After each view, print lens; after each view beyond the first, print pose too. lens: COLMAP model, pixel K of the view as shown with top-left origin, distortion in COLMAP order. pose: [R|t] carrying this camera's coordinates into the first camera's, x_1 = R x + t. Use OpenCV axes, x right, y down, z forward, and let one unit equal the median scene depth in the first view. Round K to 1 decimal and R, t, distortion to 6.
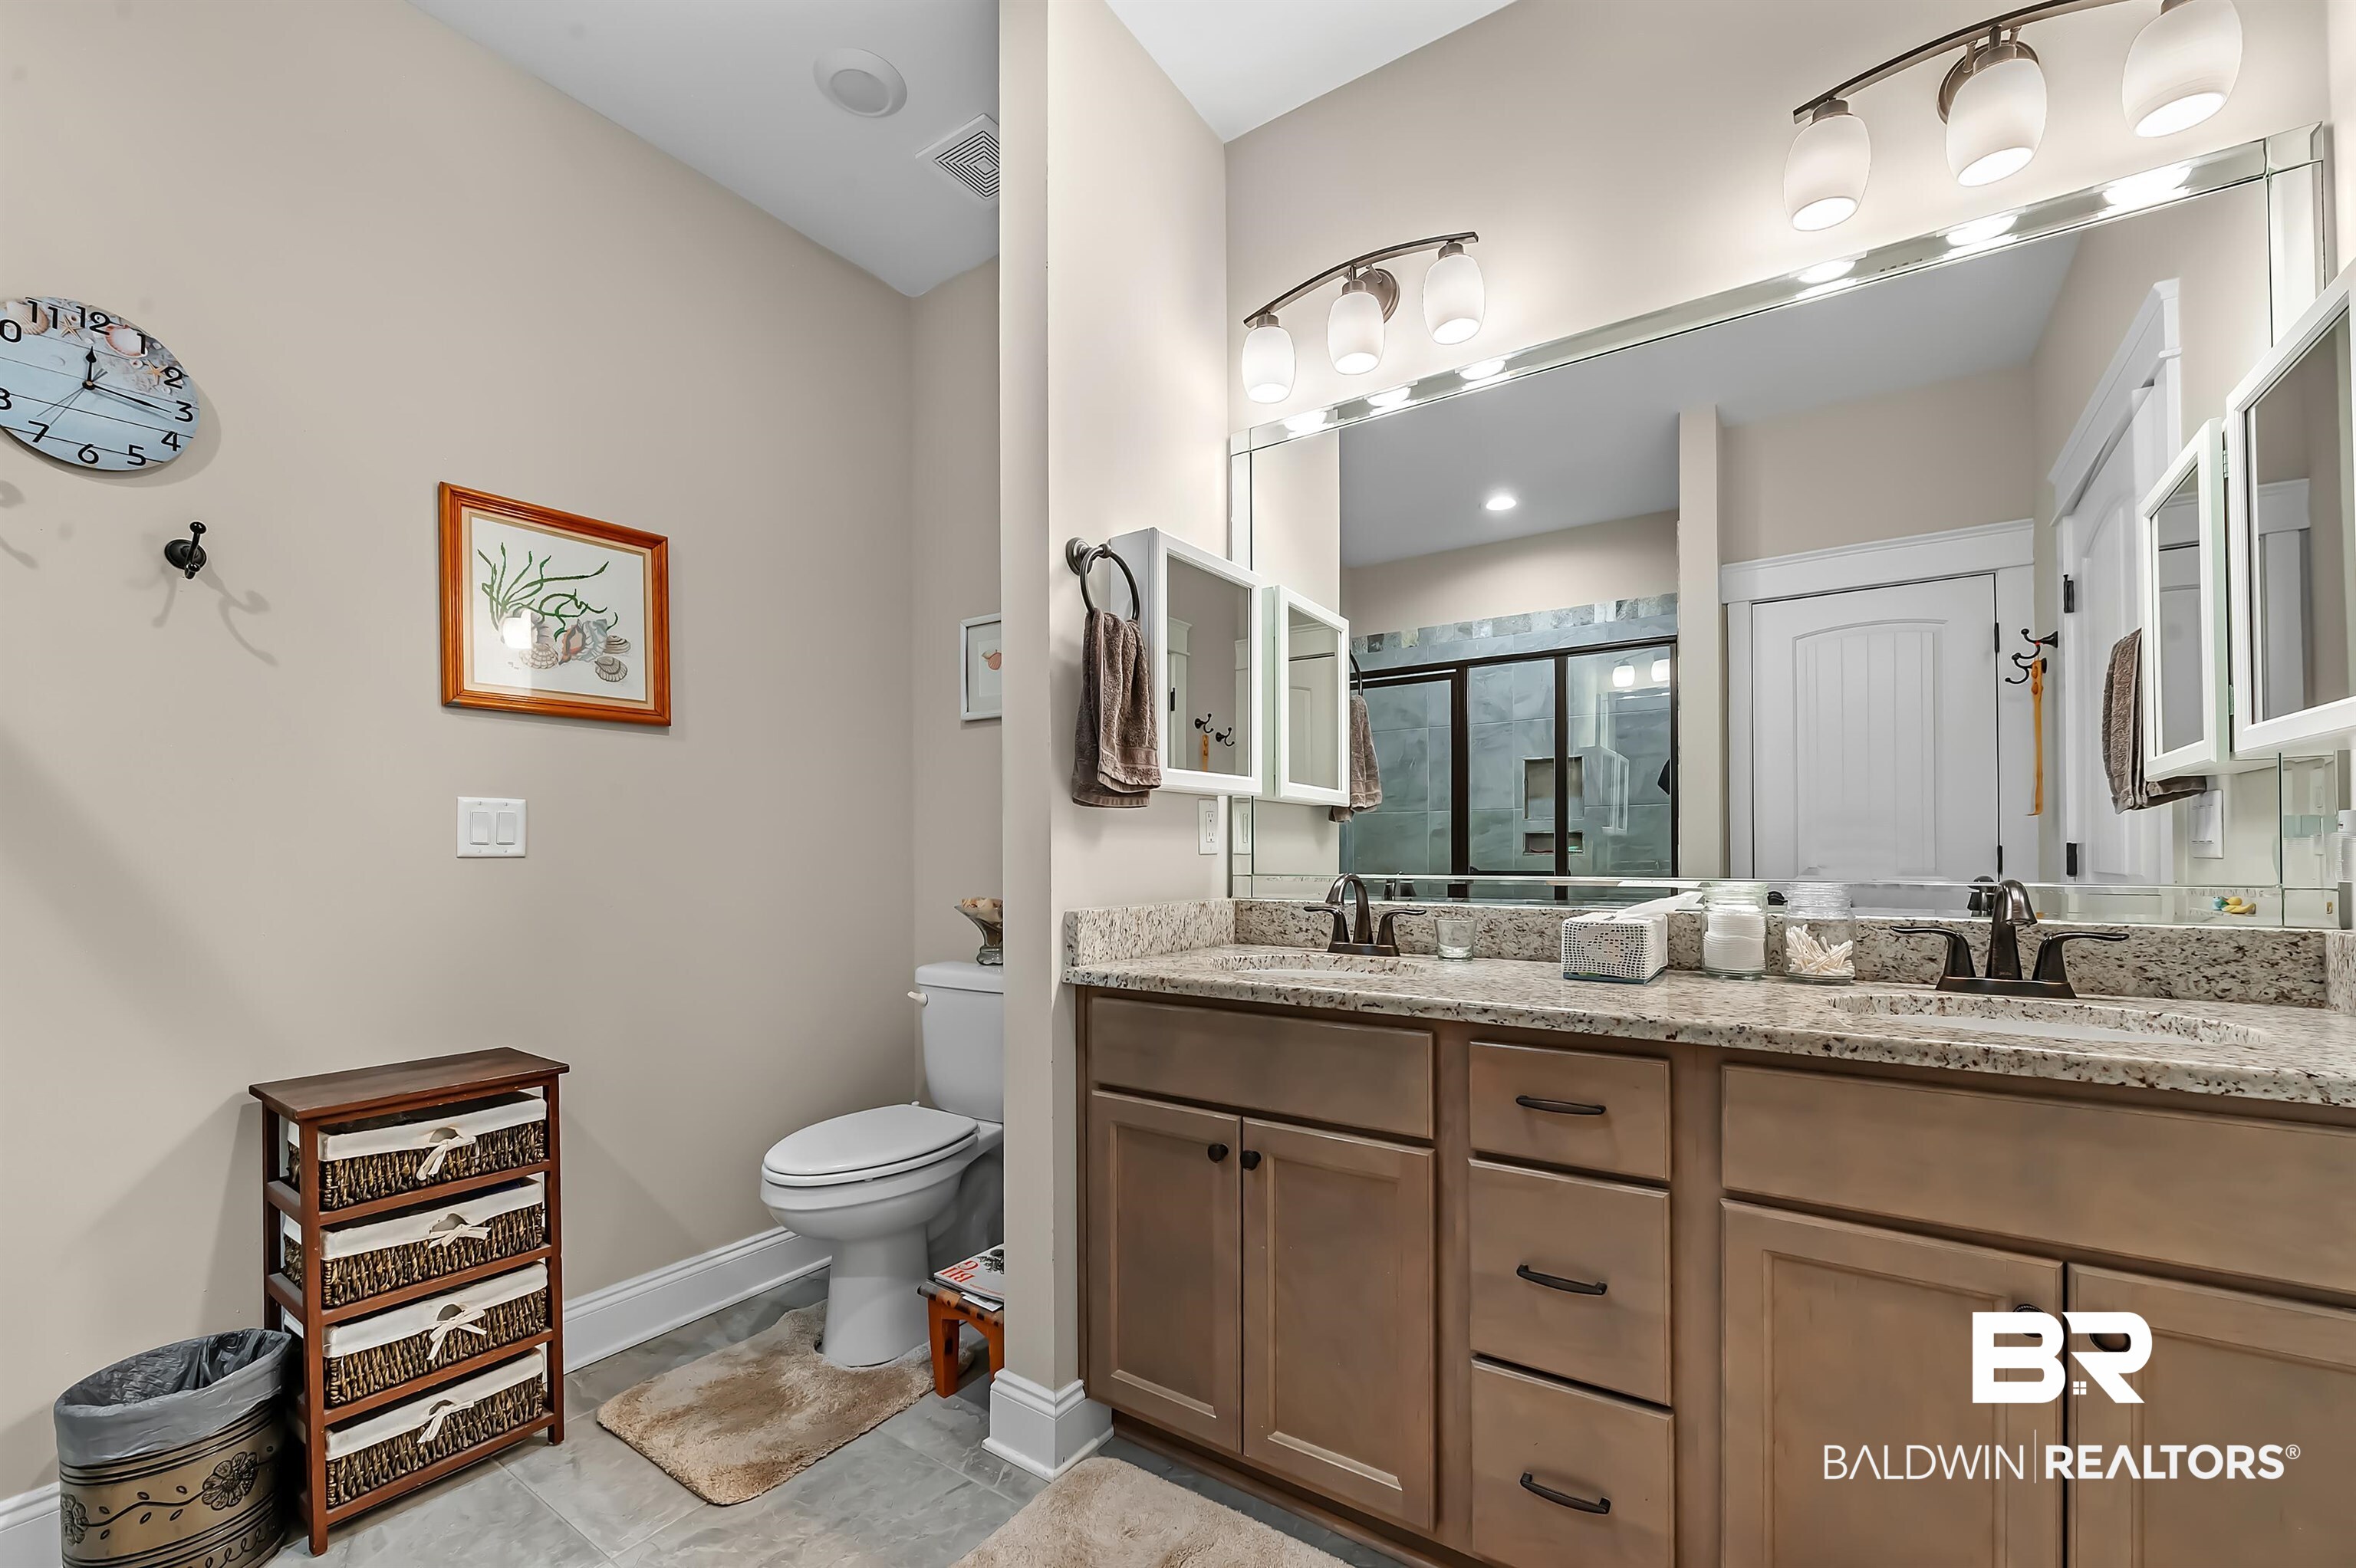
lens RADIAL K [[944.2, 0, 1200.3], [0, 944.2, 844.8], [0, 0, 1]] dist [-0.007927, -0.000414]
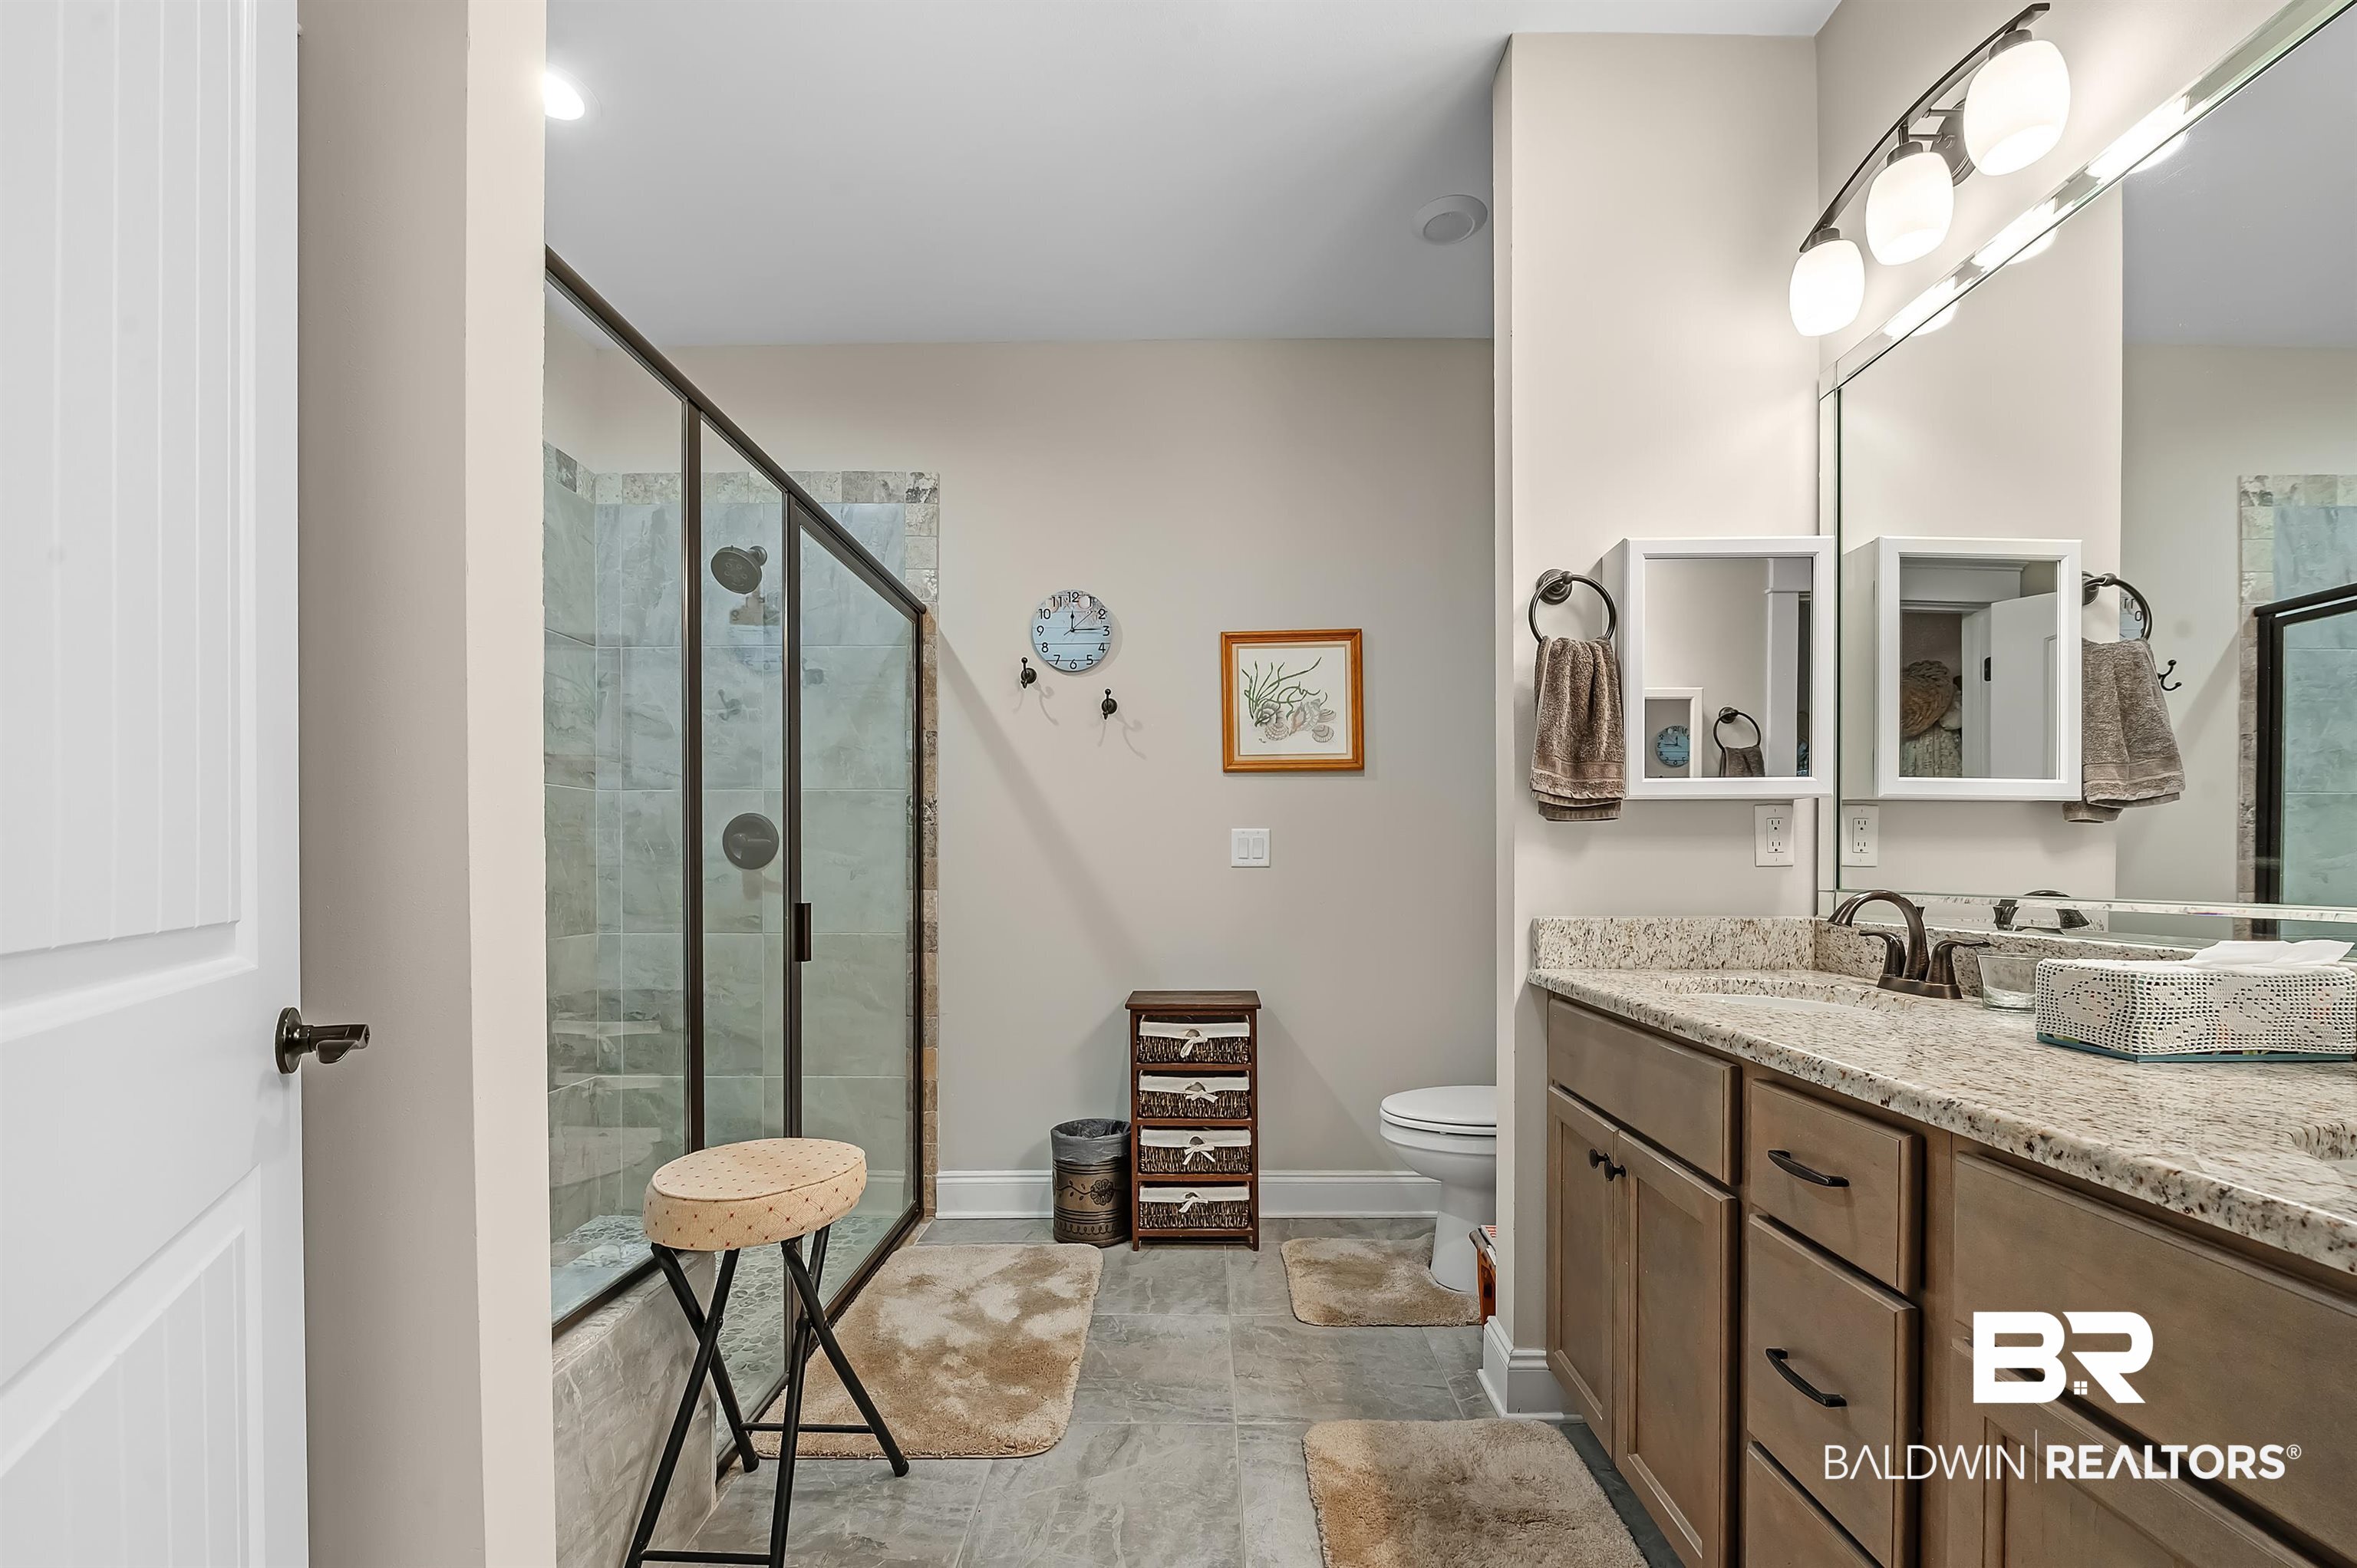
lens RADIAL K [[936.7, 0, 1195.9], [0, 936.7, 869.1], [0, 0, 1]] dist [-0.003595, 0.000069]
pose [[0.564973, 0.005589, -0.825090, 0.535802], [0.004795, 0.999938, 0.010057, 0.001158], [0.825095, -0.009638, 0.564911, 0.065415]]
